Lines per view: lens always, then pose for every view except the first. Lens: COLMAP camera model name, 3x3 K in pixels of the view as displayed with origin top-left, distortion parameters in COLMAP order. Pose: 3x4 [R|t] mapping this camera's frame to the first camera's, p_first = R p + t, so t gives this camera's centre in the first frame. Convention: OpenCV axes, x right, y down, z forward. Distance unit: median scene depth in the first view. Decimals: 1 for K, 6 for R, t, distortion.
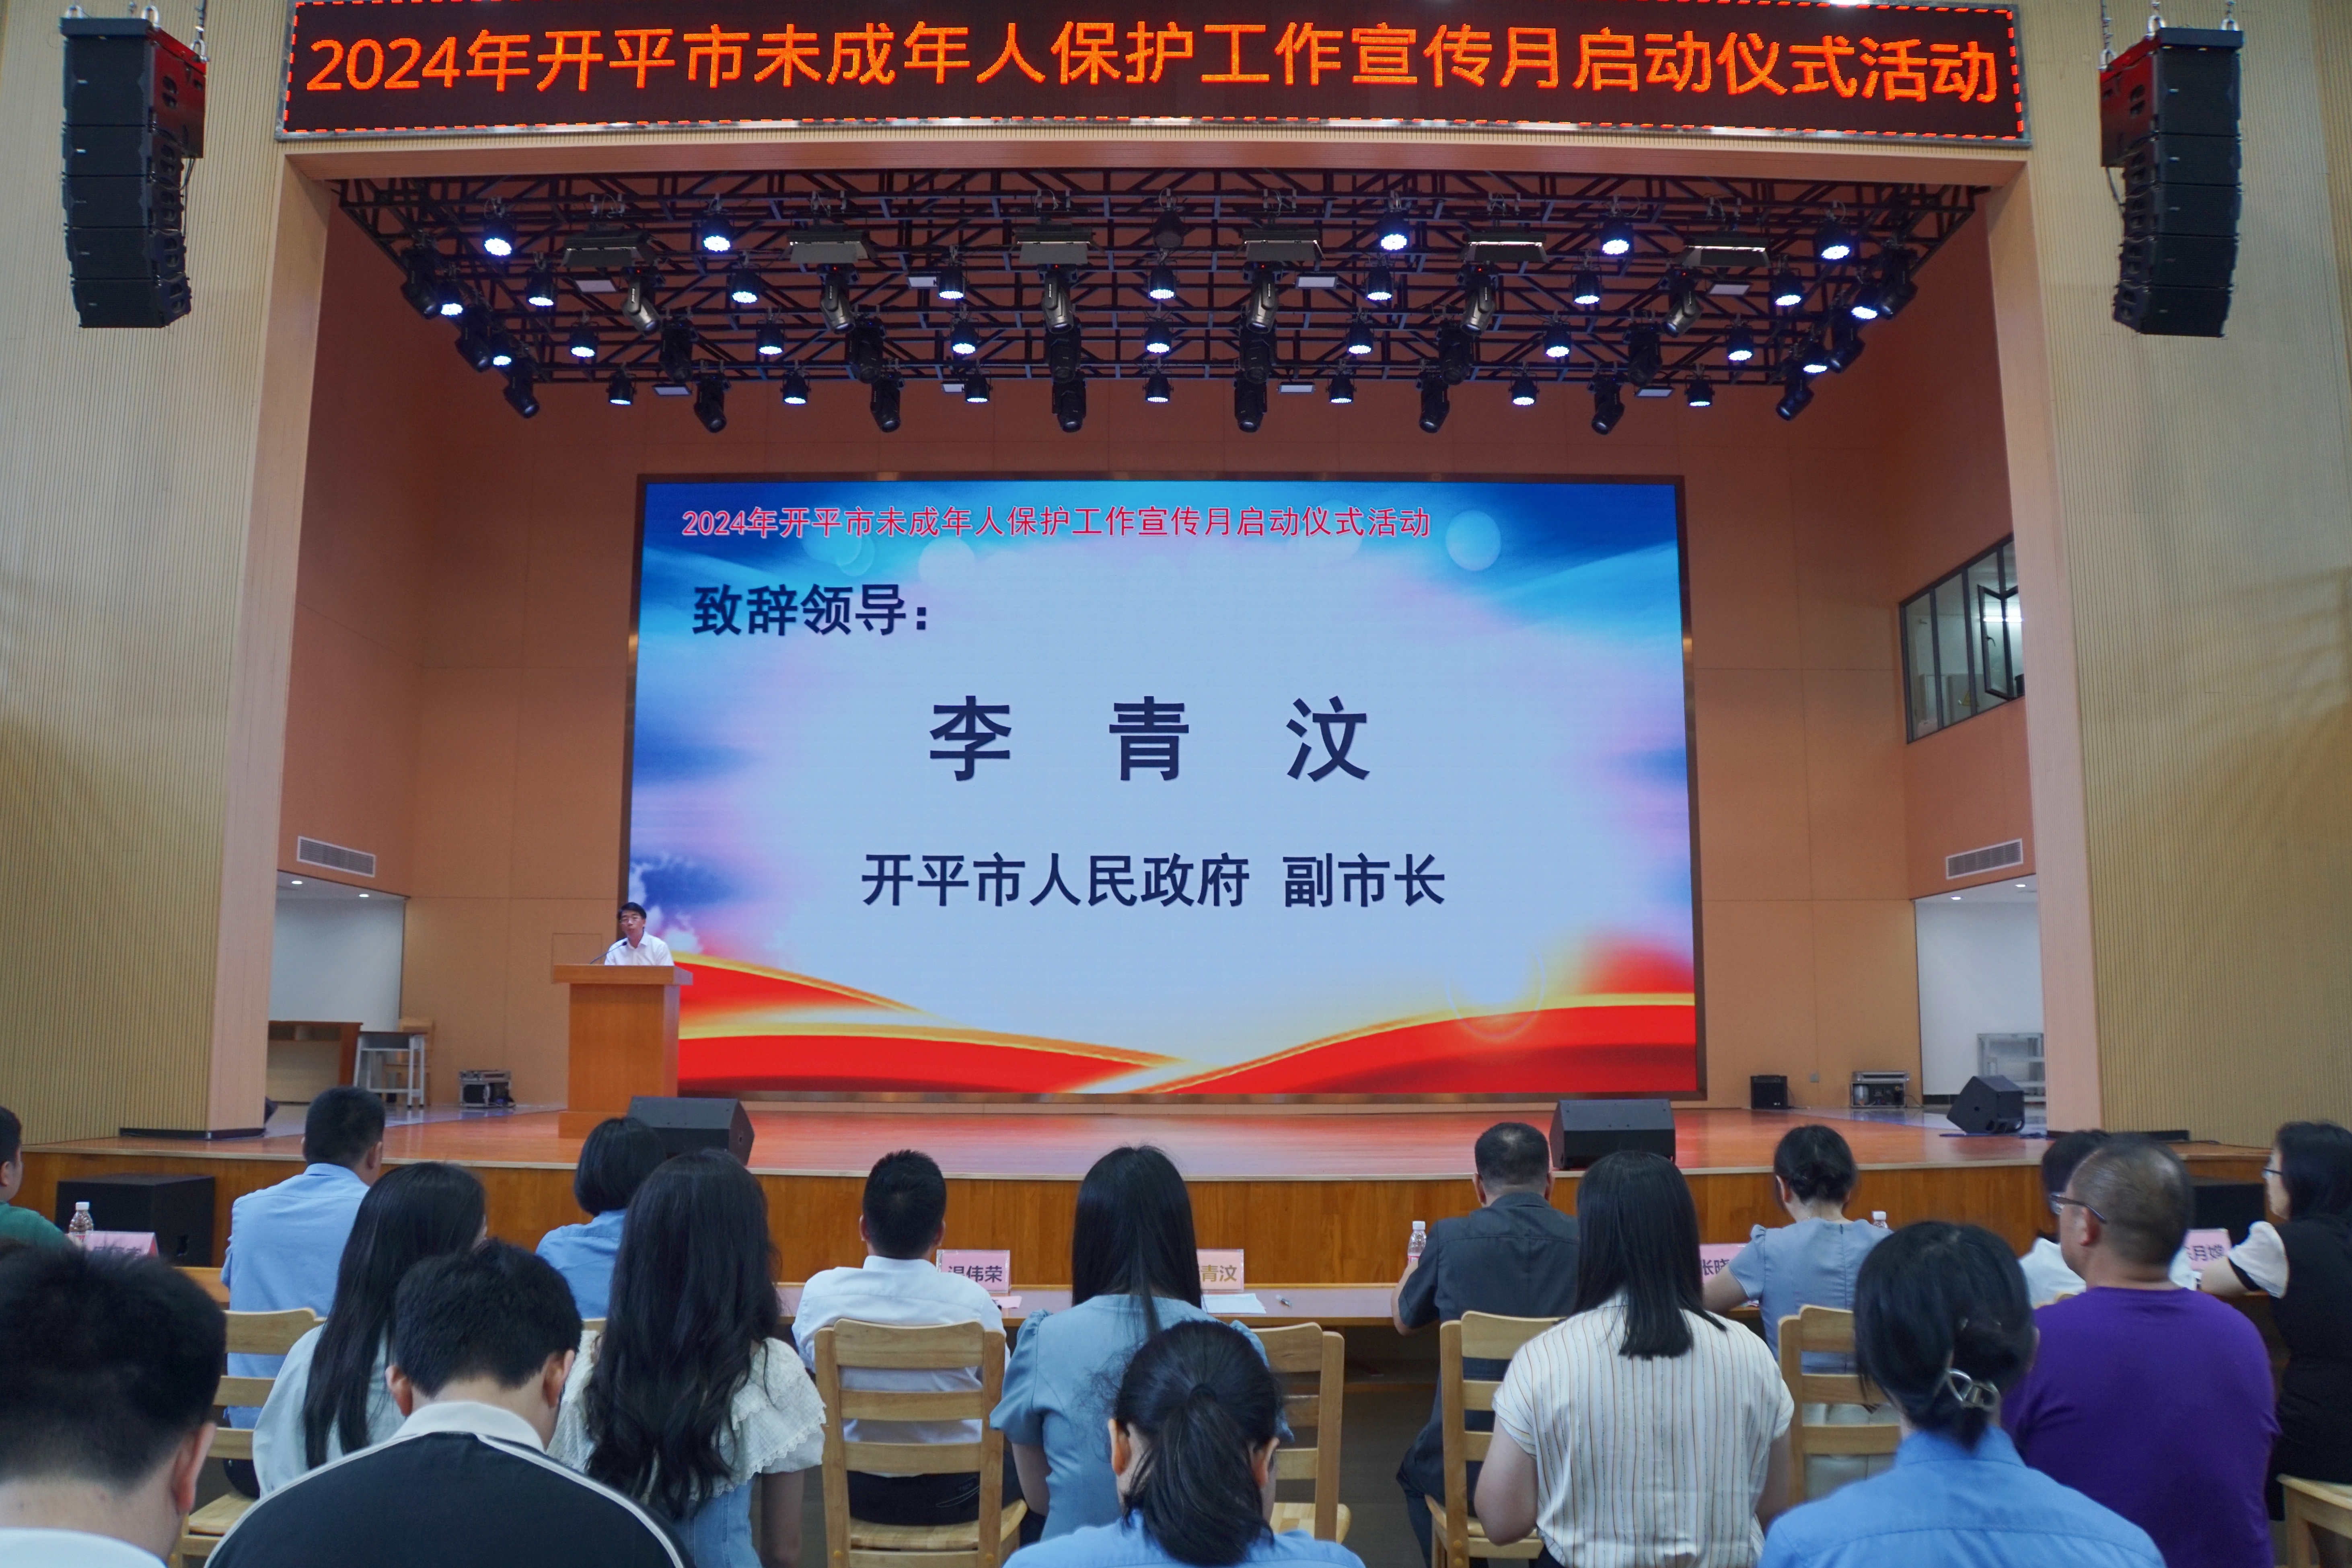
lens RADIAL K [[1916.3, 0, 1176.0], [0, 1916.3, 784.0], [0, 0, 1]] dist [-0.183760, 0.114093]
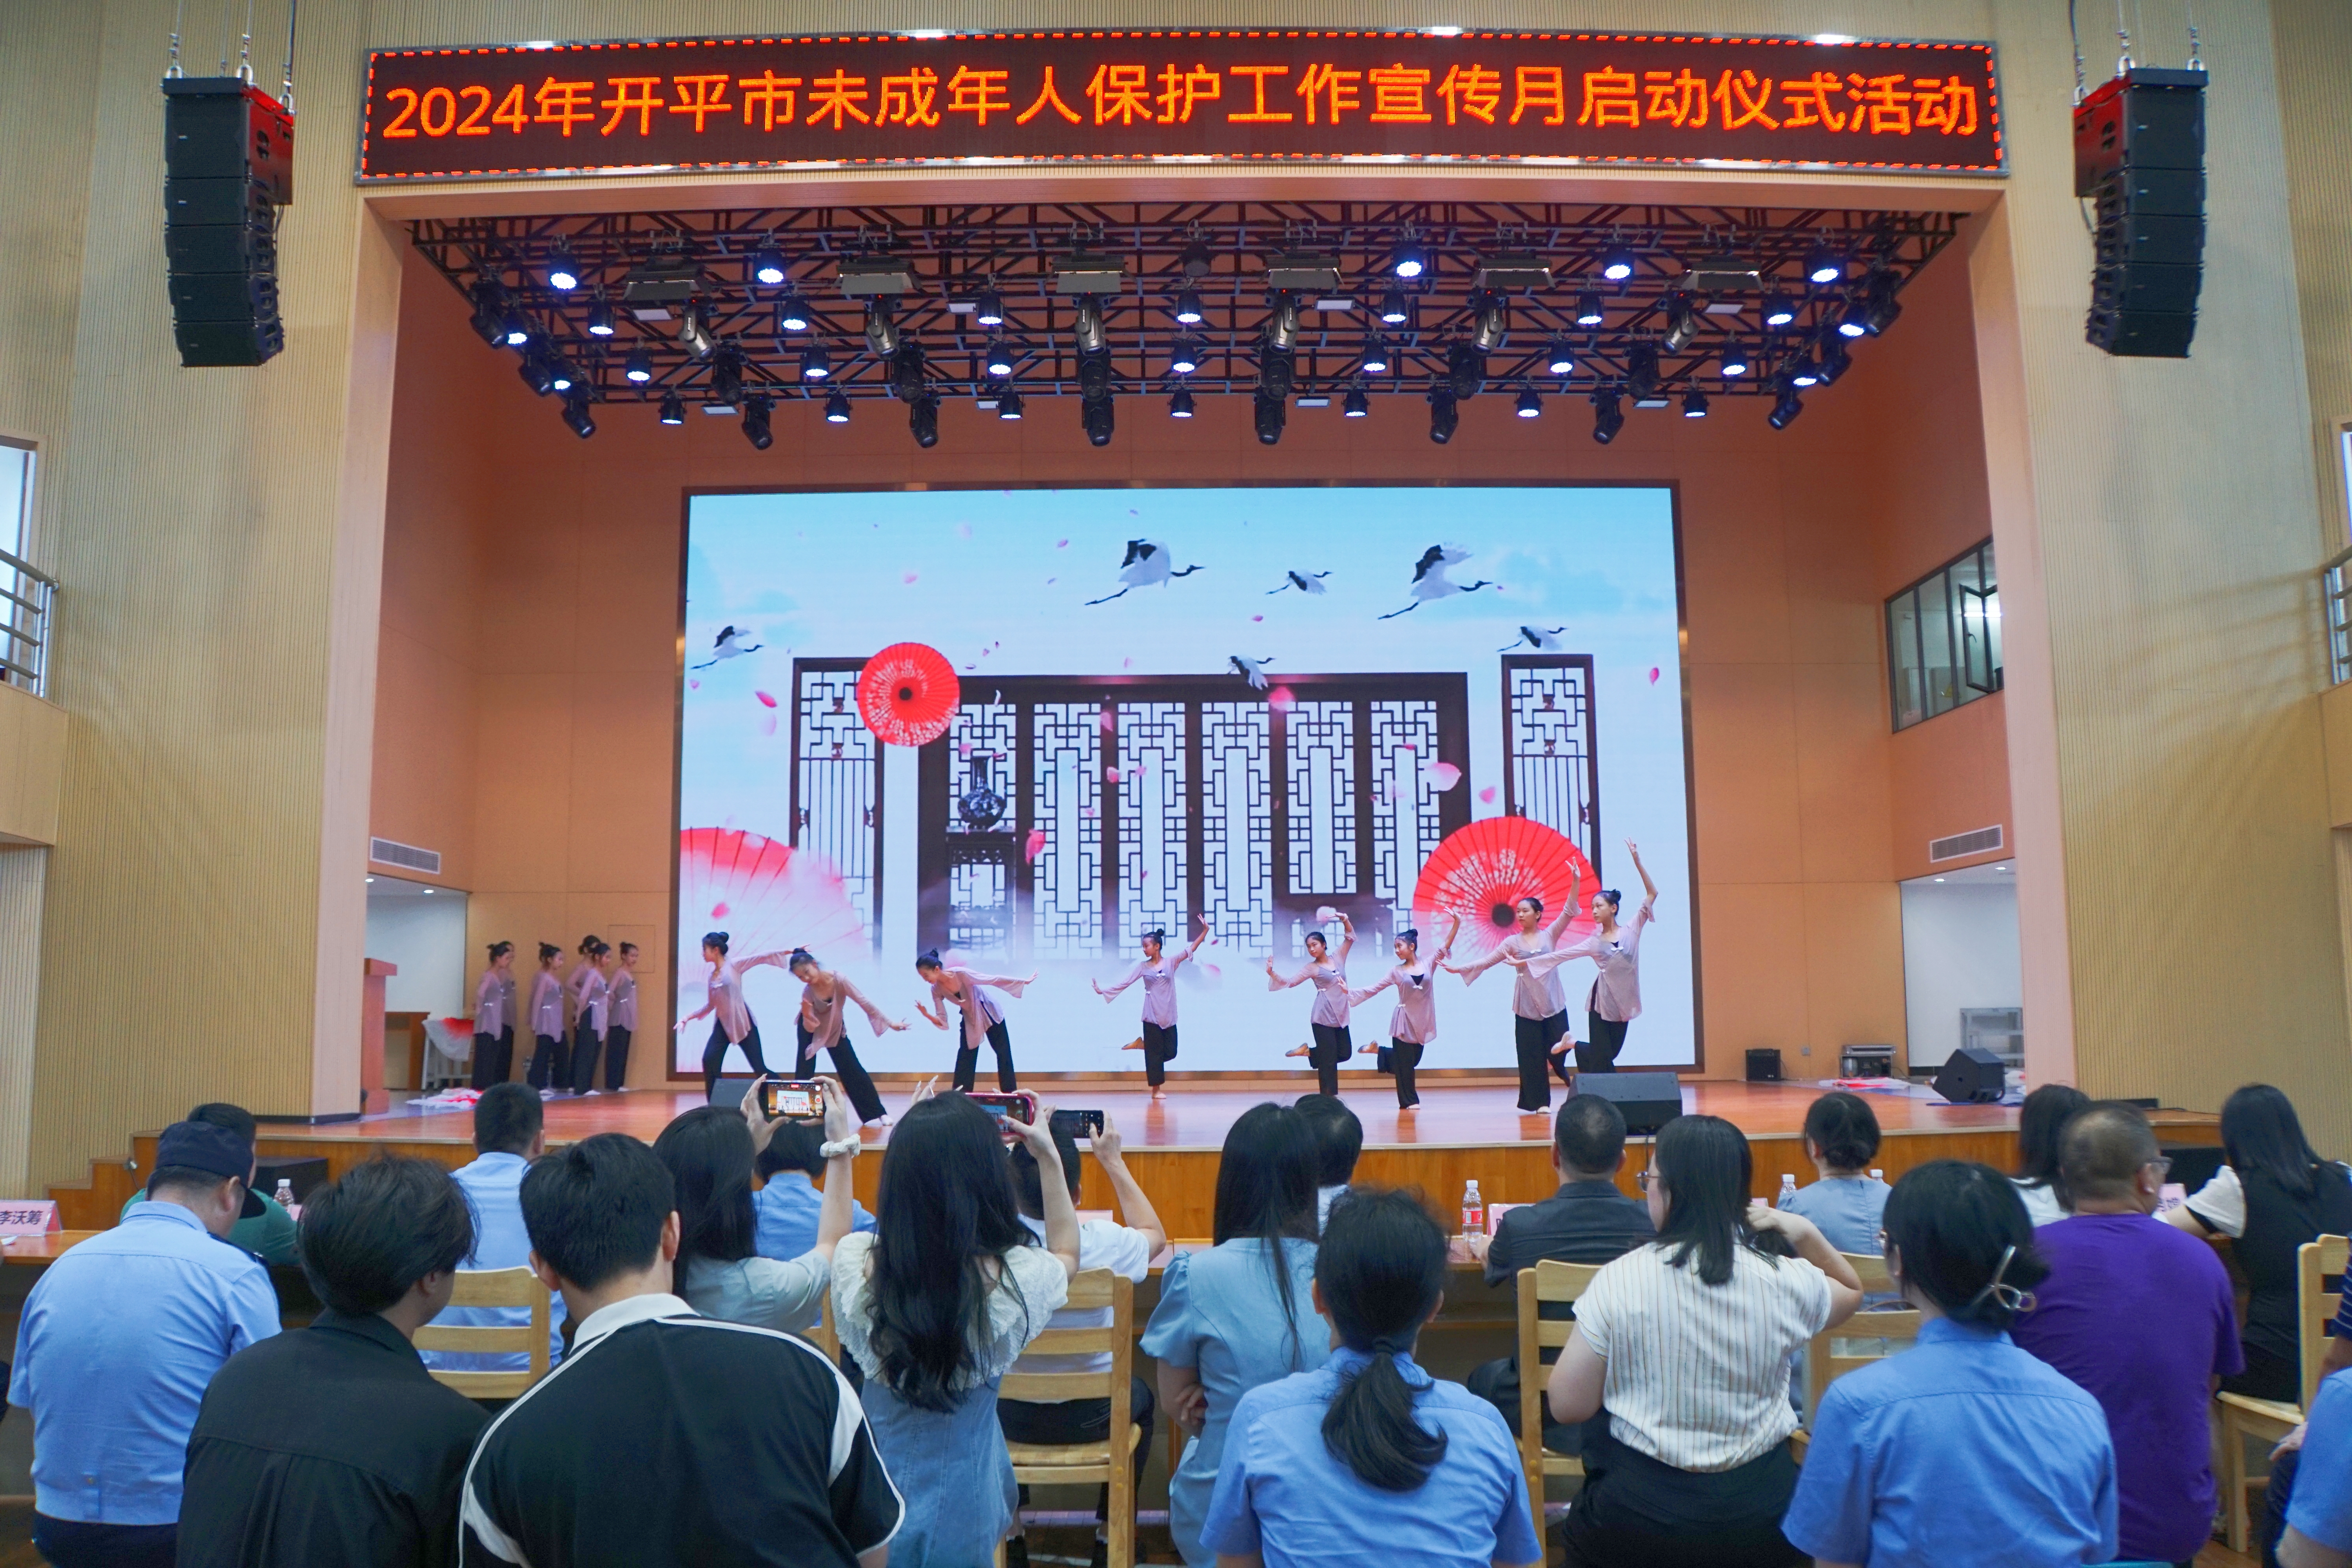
lens RADIAL K [[1872.6, 0, 1166.6], [0, 1872.6, 803.3], [0, 0, 1]] dist [-0.192526, 0.122140]
pose [[0.999949, -0.008945, -0.004582, -0.020026], [0.009032, 0.999775, 0.019218, -0.008617], [0.004410, -0.019259, 0.999805, -0.043172]]
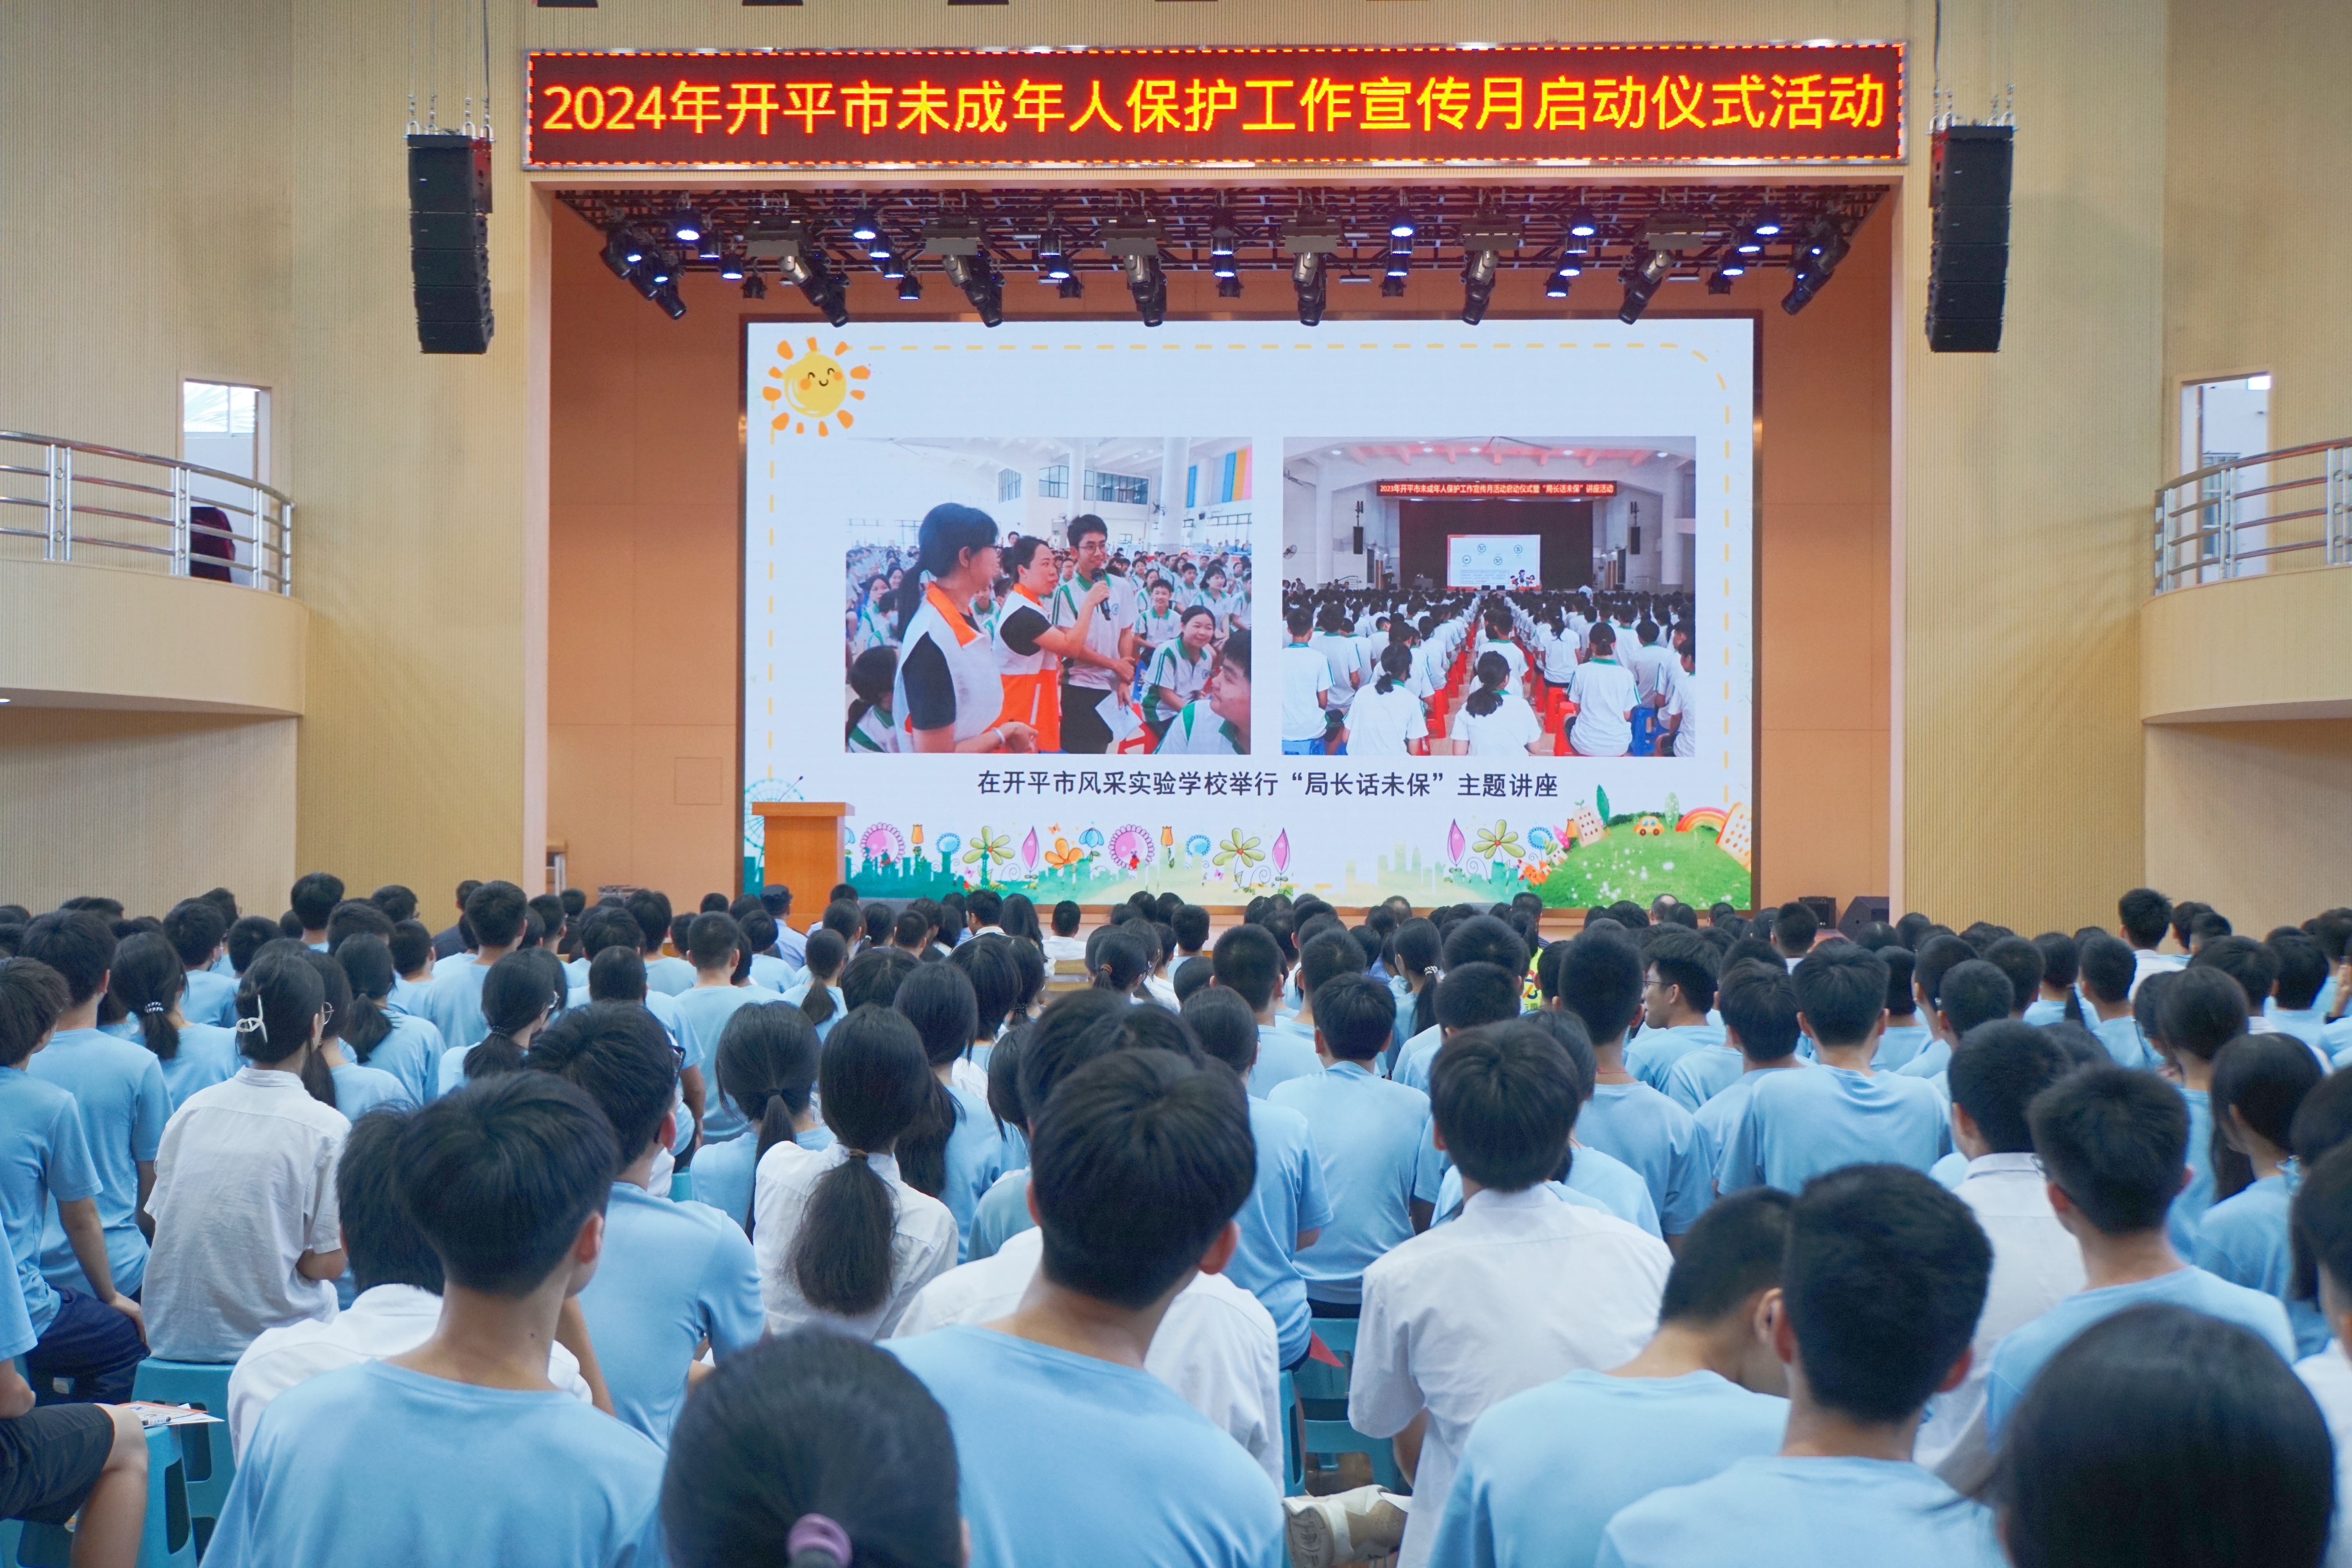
lens RADIAL K [[3332.5, 0, 1176.0], [0, 3332.5, 784.0], [0, 0, 1]] dist [-0.036065, -0.035532]
pose [[0.998280, 0.005751, -0.058340, 0.103748], [0.001583, 0.992170, 0.124881, -0.212265], [0.058602, -0.124759, 0.990455, -1.332356]]
